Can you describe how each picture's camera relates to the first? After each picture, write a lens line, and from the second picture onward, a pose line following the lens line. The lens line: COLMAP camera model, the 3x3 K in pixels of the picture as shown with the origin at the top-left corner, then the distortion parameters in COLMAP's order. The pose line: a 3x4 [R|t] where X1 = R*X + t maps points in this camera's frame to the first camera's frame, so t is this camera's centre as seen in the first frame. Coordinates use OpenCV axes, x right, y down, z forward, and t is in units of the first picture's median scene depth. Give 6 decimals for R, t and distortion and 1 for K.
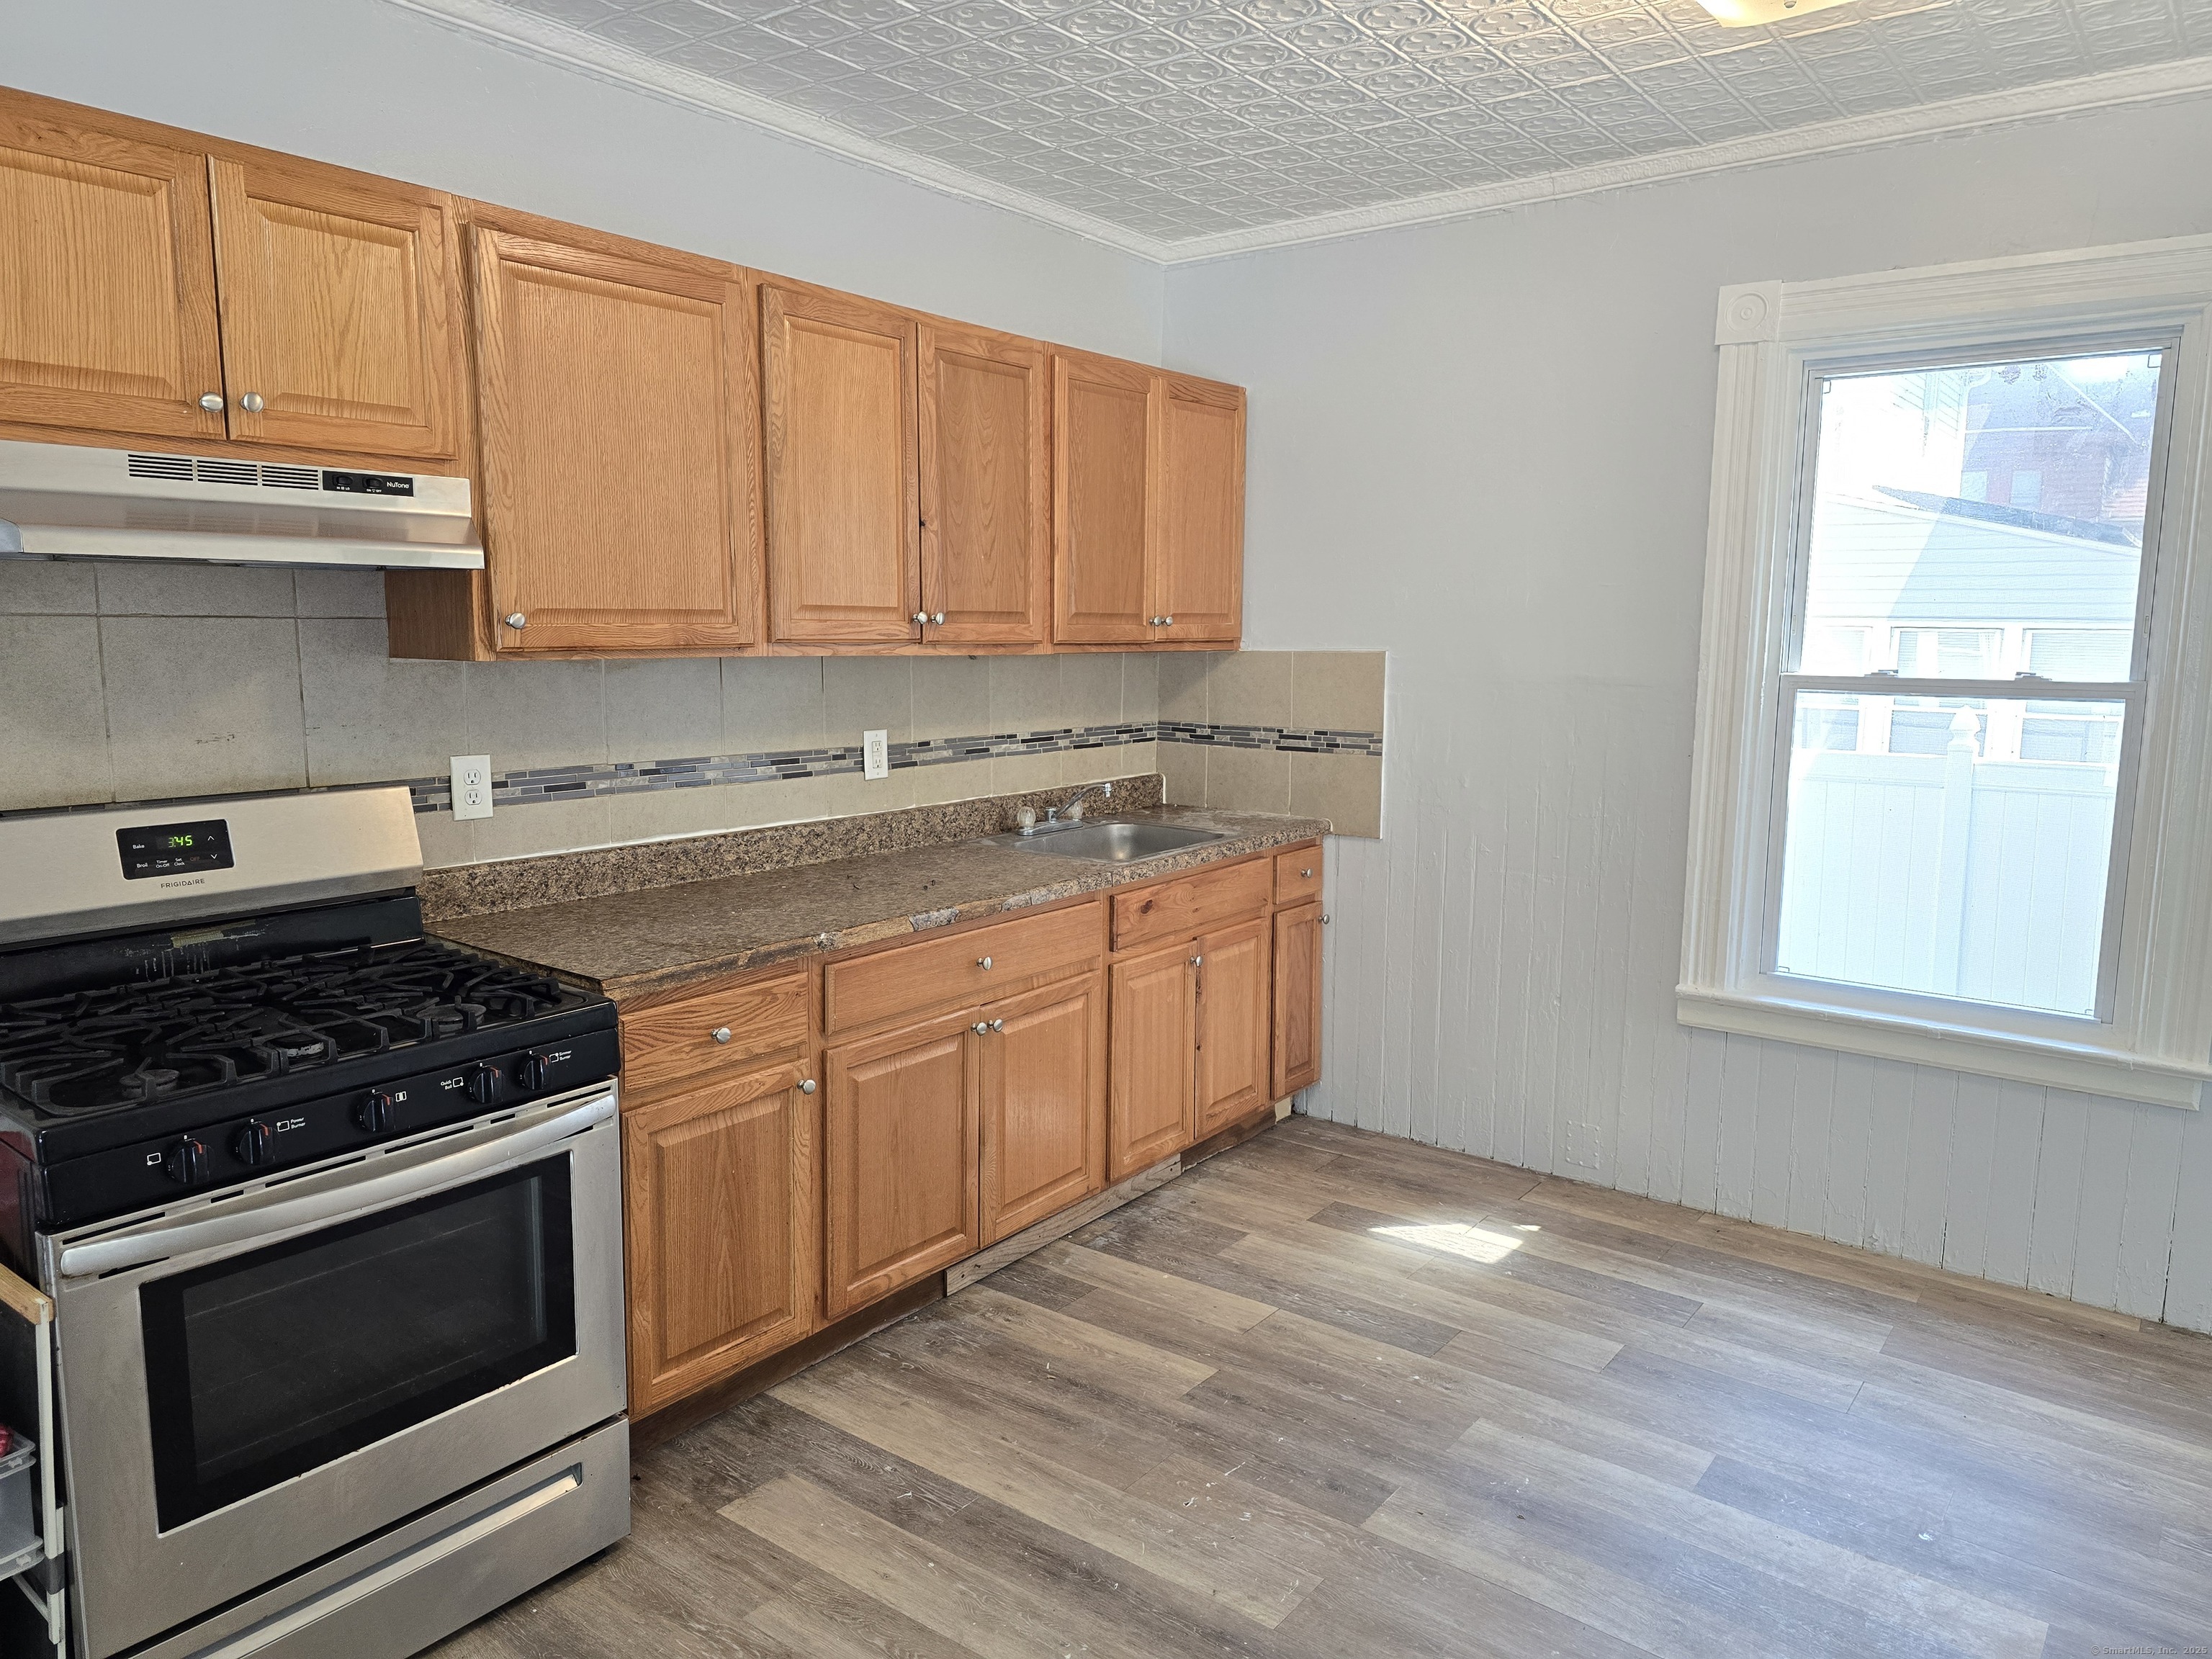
lens RADIAL K [[1467.3, 0, 1111.5], [0, 1467.3, 826.4], [0, 0, 1]] dist [0.054862, -0.051221]
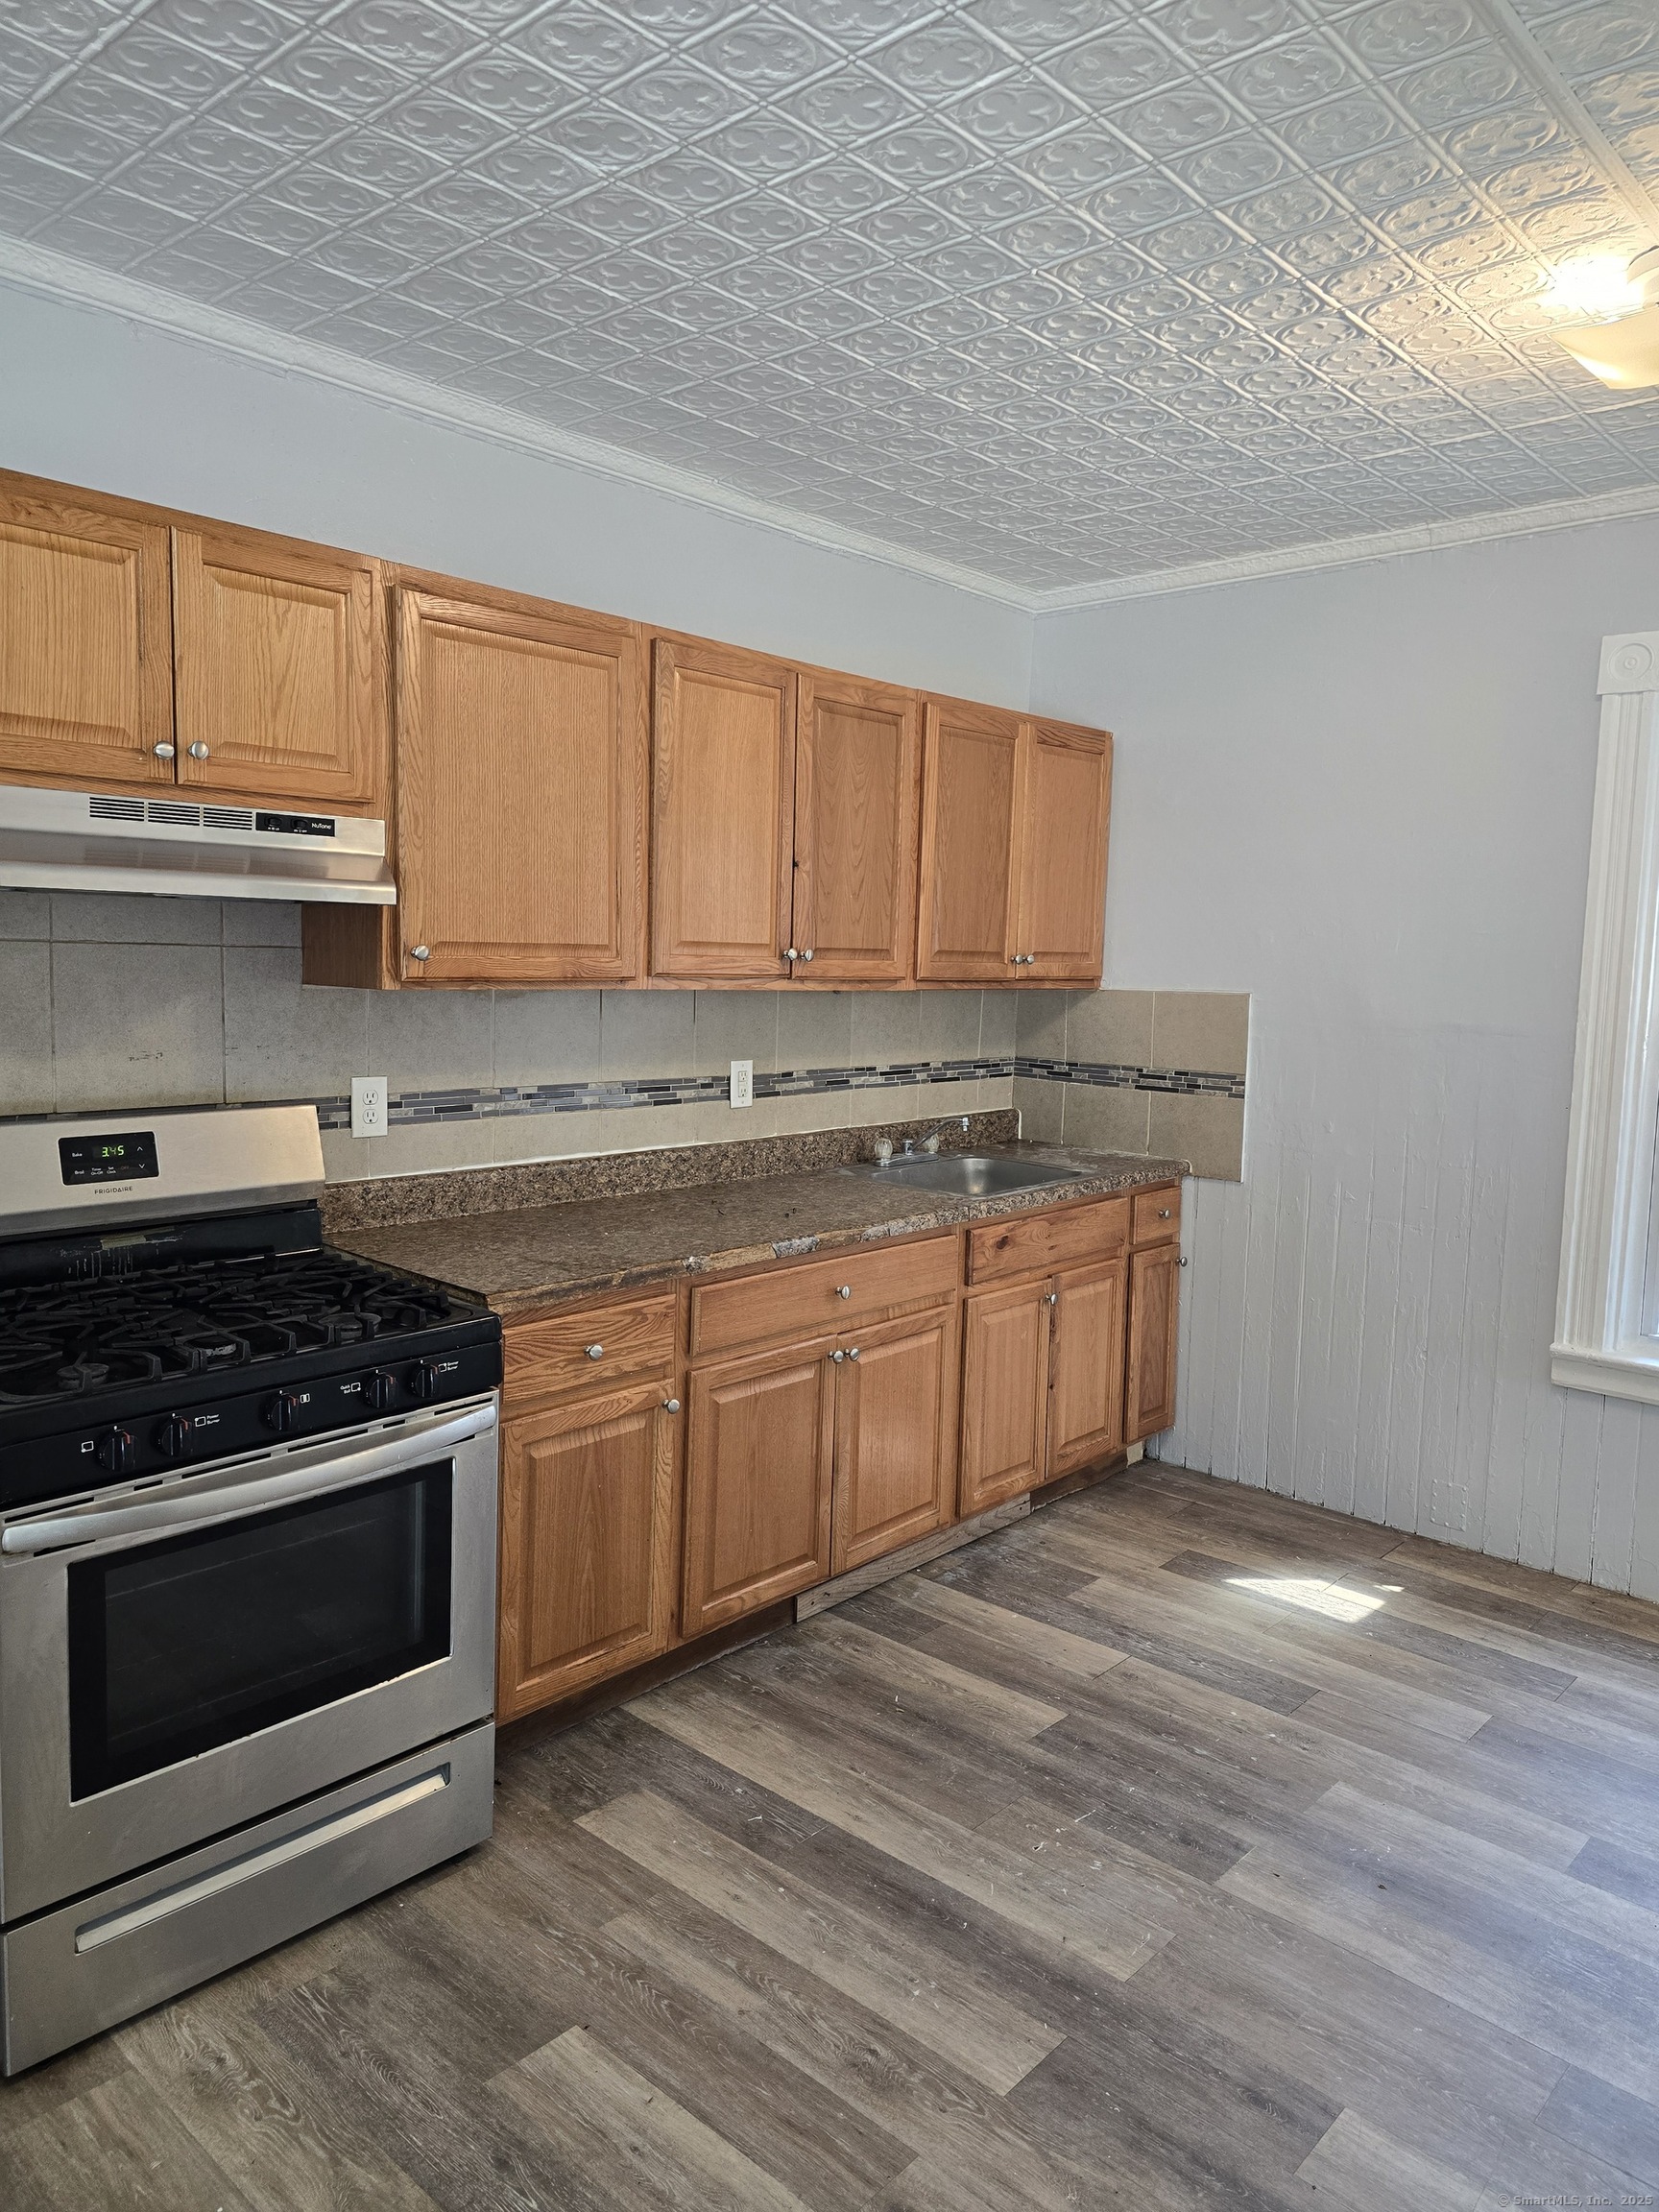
lens RADIAL K [[1467.3, 0, 829.4], [0, 1467.3, 1090.9], [0, 0, 1]] dist [0.054862, -0.051221]
pose [[0.995871, 0.026973, -0.086685, -0.011953], [-0.030745, 0.998624, -0.042481, -0.002812], [0.085420, 0.044971, 0.995330, -0.021283]]
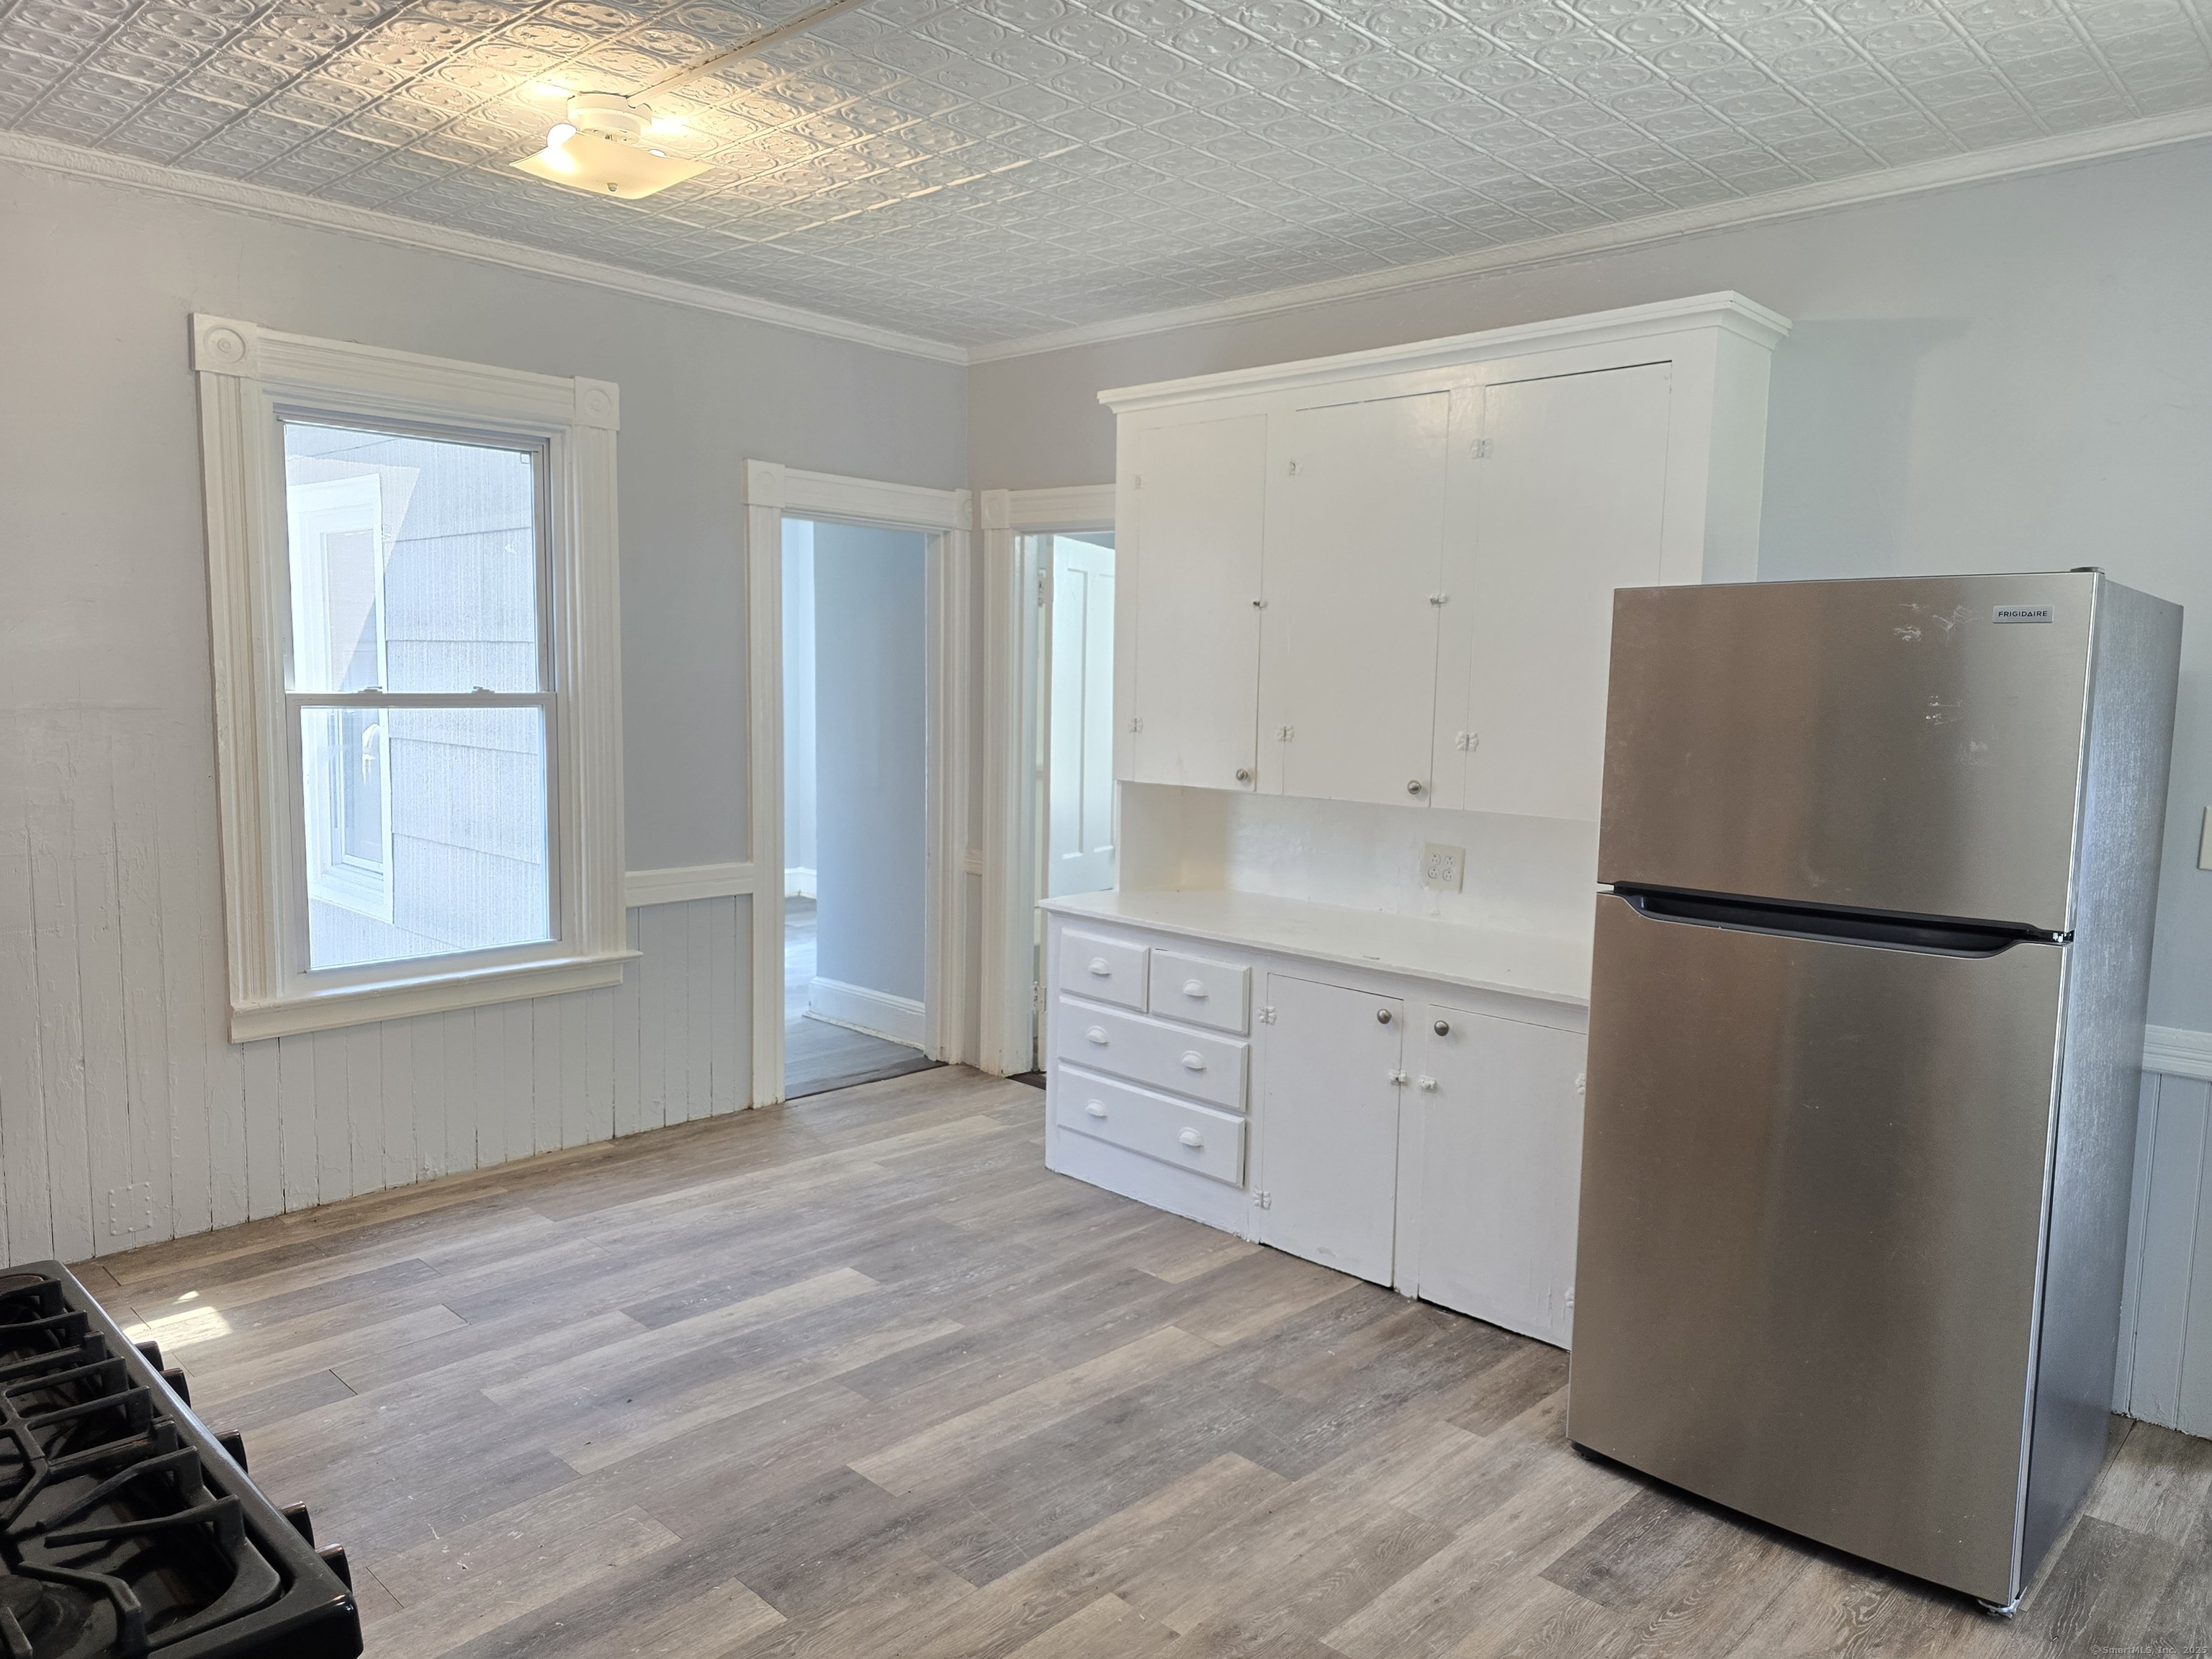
lens RADIAL K [[1467.3, 0, 1111.5], [0, 1467.3, 826.4], [0, 0, 1]] dist [0.054862, -0.051221]
pose [[0.114960, -0.114445, 0.986756, -0.649099], [0.117428, 0.987942, 0.100902, -0.053464], [-0.986405, 0.104273, 0.127013, 0.336555]]
